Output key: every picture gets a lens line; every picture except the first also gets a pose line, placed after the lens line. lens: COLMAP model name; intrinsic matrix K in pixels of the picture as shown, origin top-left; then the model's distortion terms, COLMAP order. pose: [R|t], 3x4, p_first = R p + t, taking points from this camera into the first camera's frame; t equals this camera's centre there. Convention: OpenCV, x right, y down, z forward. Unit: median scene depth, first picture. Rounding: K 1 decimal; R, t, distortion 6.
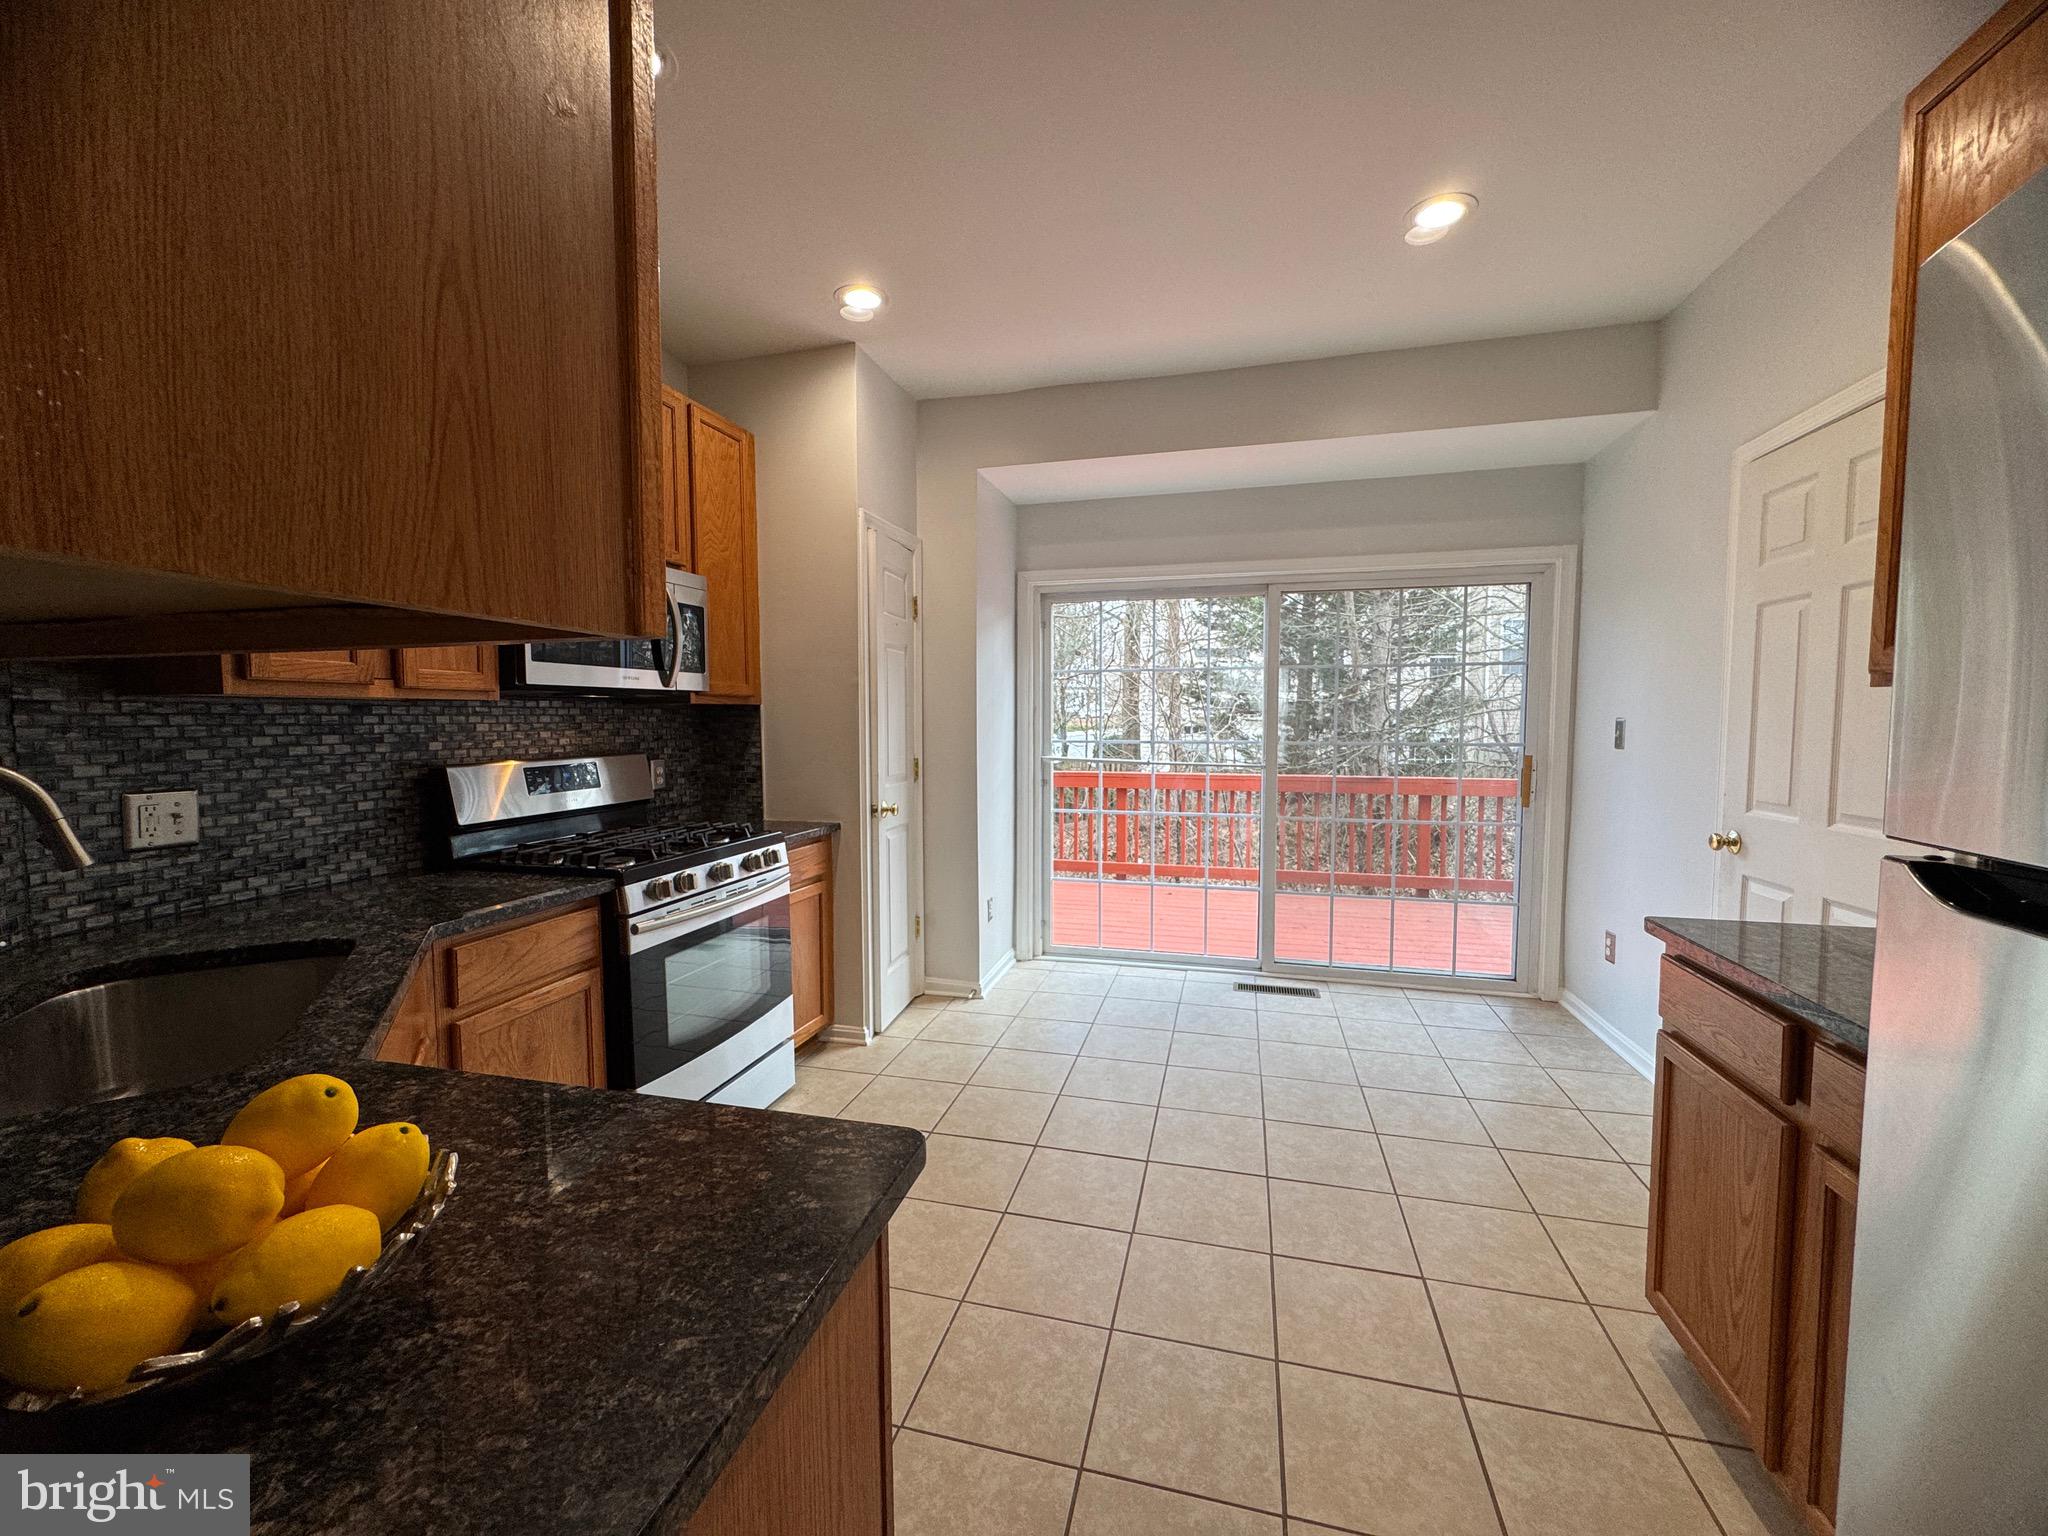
lens RADIAL K [[815.1, 0, 1024.0], [0, 815.1, 768.0], [0, 0, 1]] dist [-0.002410, 0.000286]
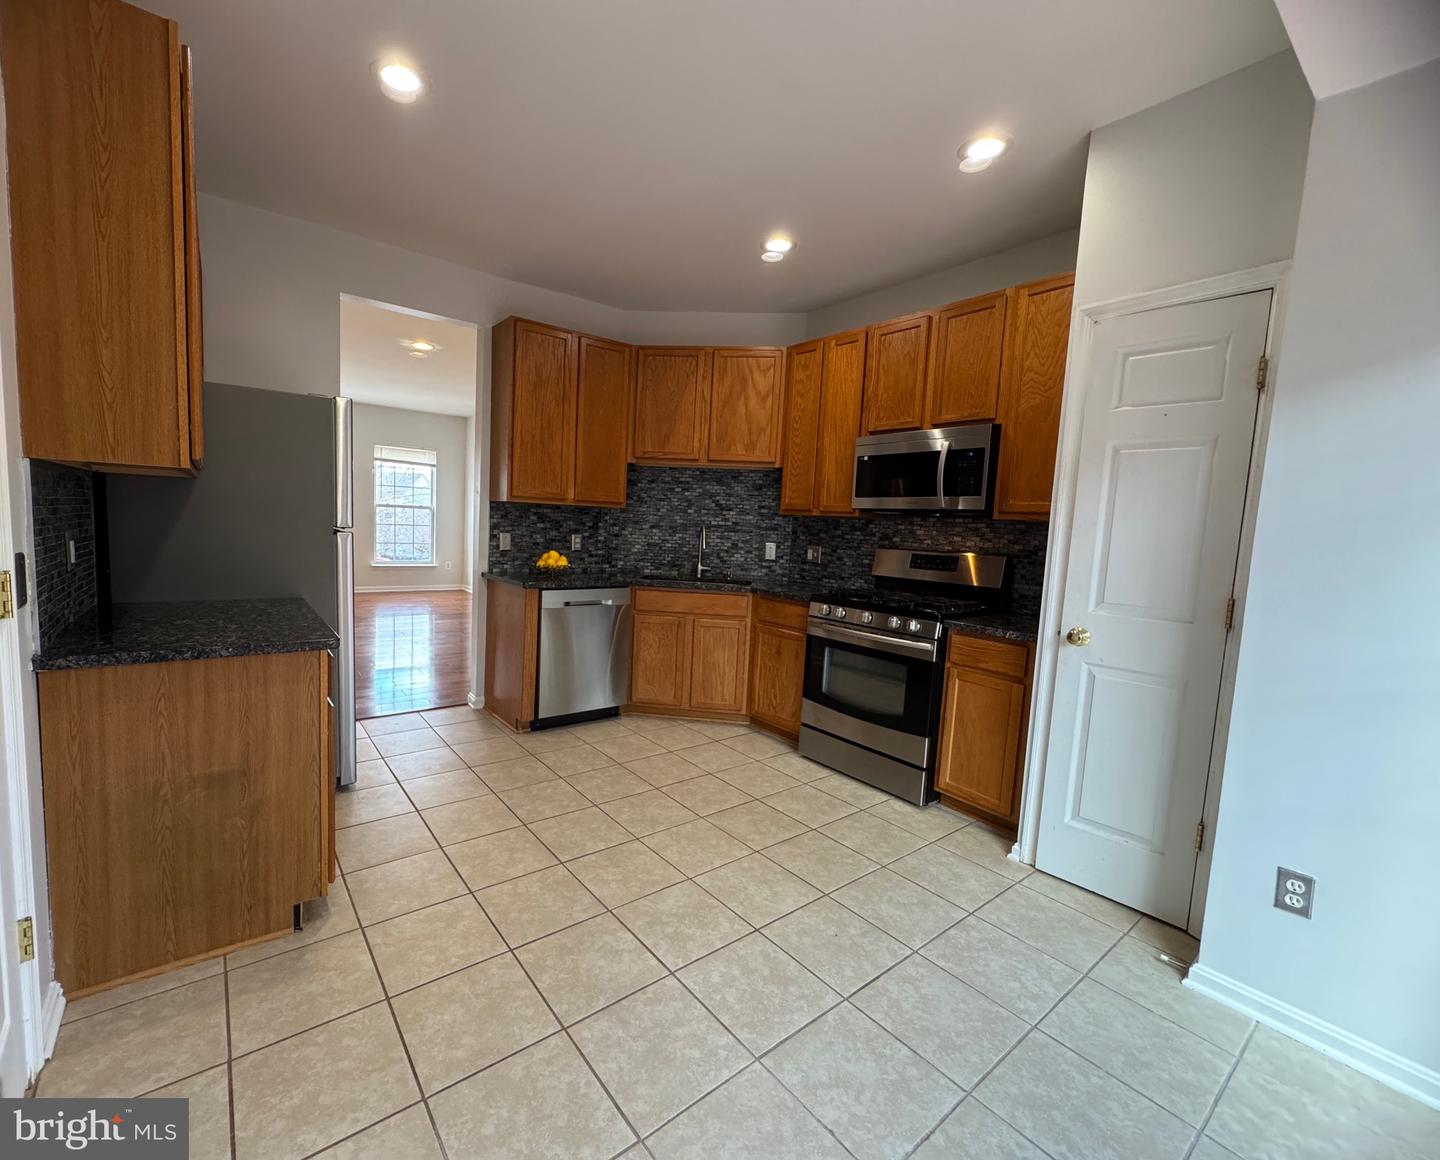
lens RADIAL K [[626.6, 0, 669.1], [0, 626.6, 582.2], [0, 0, 1]] dist [-0.001327, -0.000233]
pose [[-0.625584, 0.051111, -0.778481, 0.965239], [-0.092110, 0.986034, 0.138757, -0.092995], [0.774700, 0.158510, -0.612139, 1.621844]]
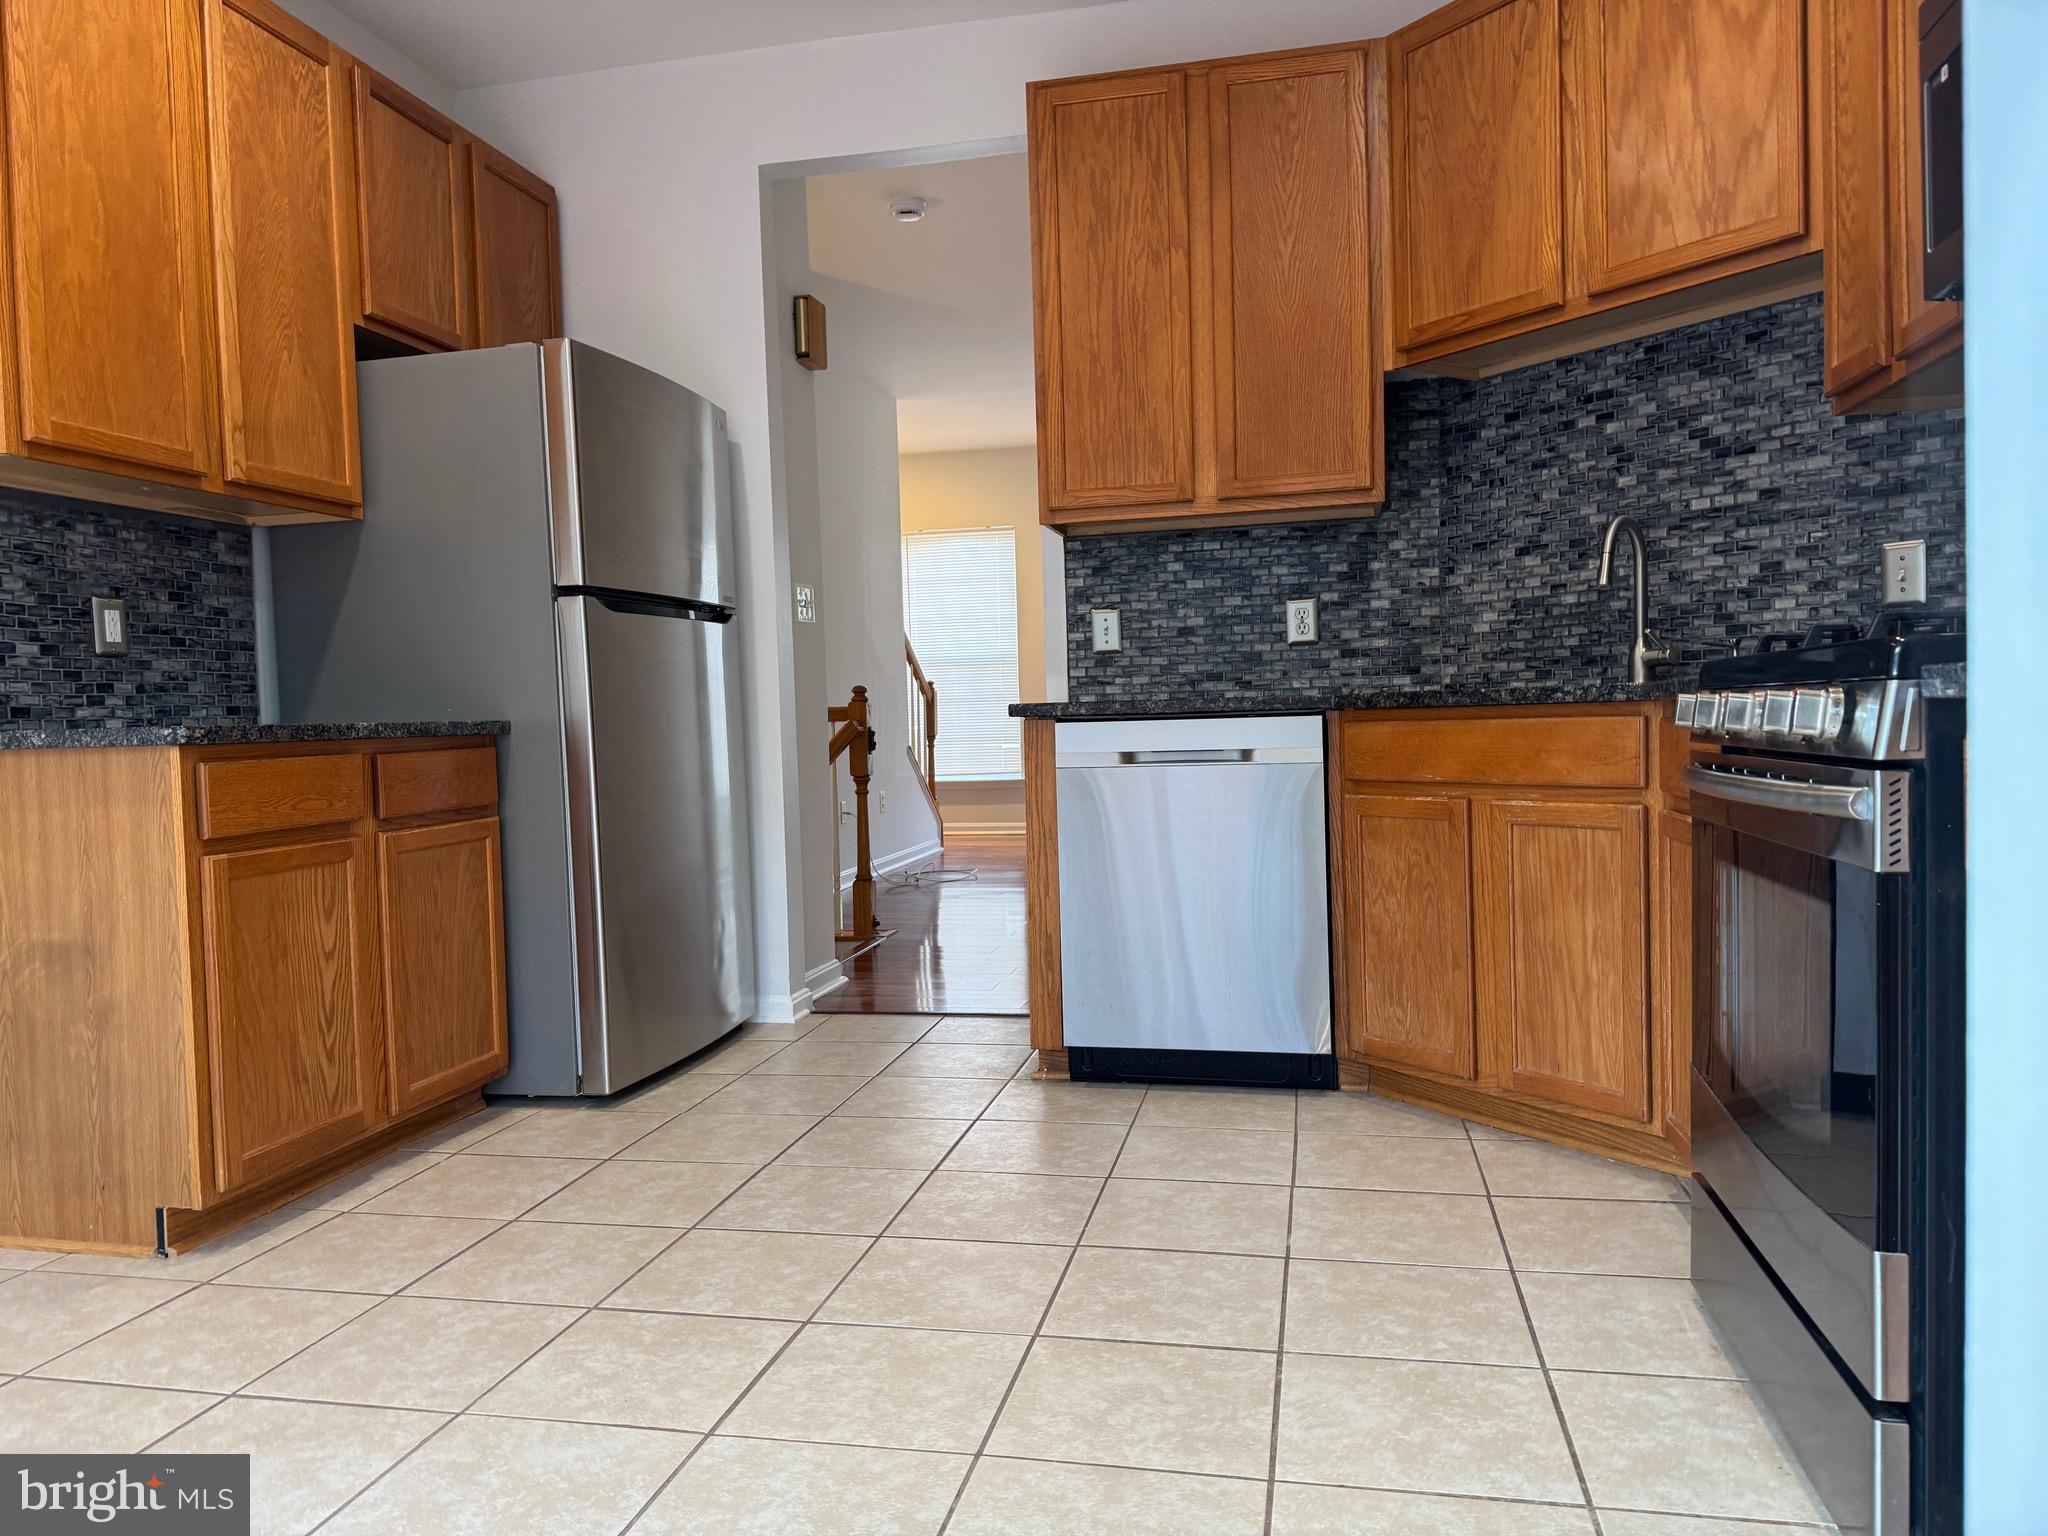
lens RADIAL K [[1430.1, 0, 983.9], [0, 1430.1, 770.5], [0, 0, 1]] dist [0.092981, -0.141259]
pose [[-0.999019, 0.032164, -0.030435, 0.026638], [0.028962, 0.994530, 0.100355, 0.081743], [0.033496, 0.099375, -0.994486, 1.868193]]
